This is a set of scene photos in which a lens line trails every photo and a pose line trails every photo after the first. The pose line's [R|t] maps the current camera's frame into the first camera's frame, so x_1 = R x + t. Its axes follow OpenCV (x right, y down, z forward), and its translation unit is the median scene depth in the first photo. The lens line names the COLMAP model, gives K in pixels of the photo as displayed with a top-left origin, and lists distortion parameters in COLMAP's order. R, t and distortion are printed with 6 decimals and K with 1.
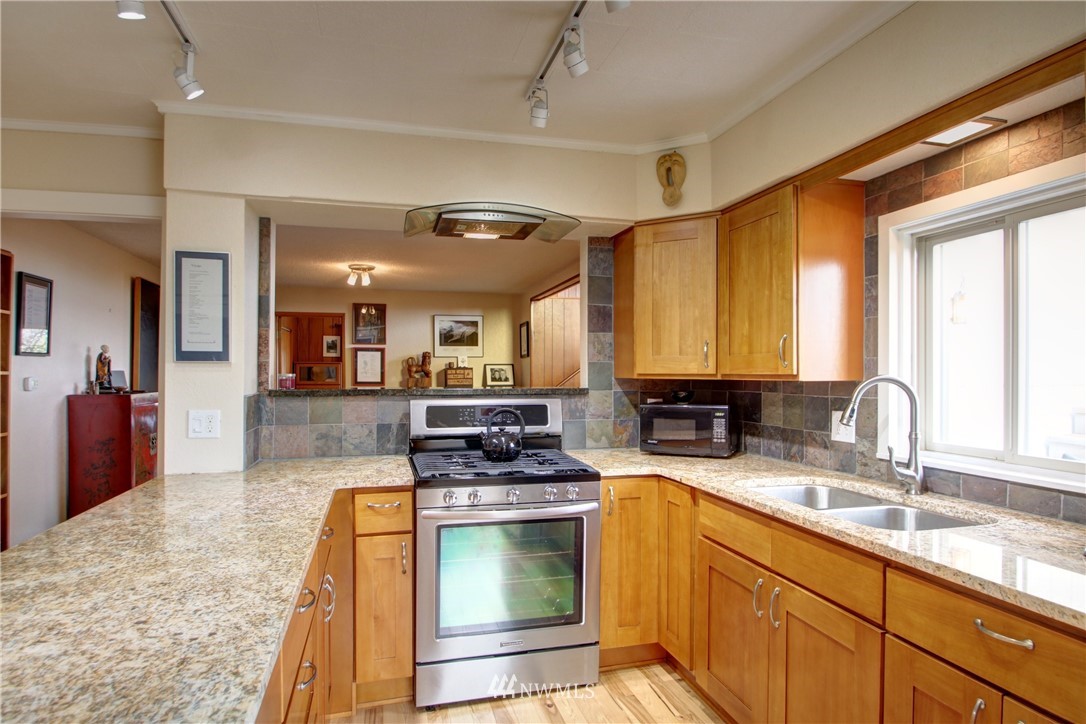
lens RADIAL K [[614.8, 0, 553.7], [0, 614.8, 372.9], [0, 0, 1]] dist [-0.002828, -0.001096]
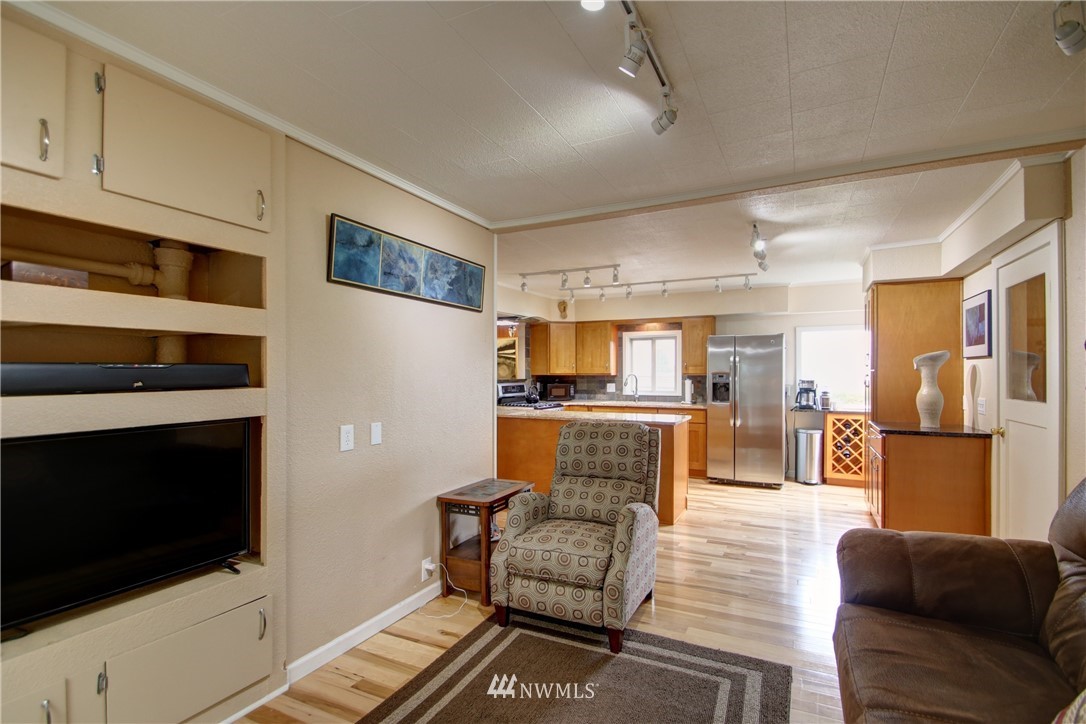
lens RADIAL K [[510.5, 0, 549.9], [0, 510.5, 371.9], [0, 0, 1]] dist [0.012619, -0.015872]
pose [[0.673270, -0.004335, 0.739384, -1.741719], [0.002942, 0.999991, 0.003184, -0.013625], [-0.739391, 0.000032, 0.673277, -0.664522]]
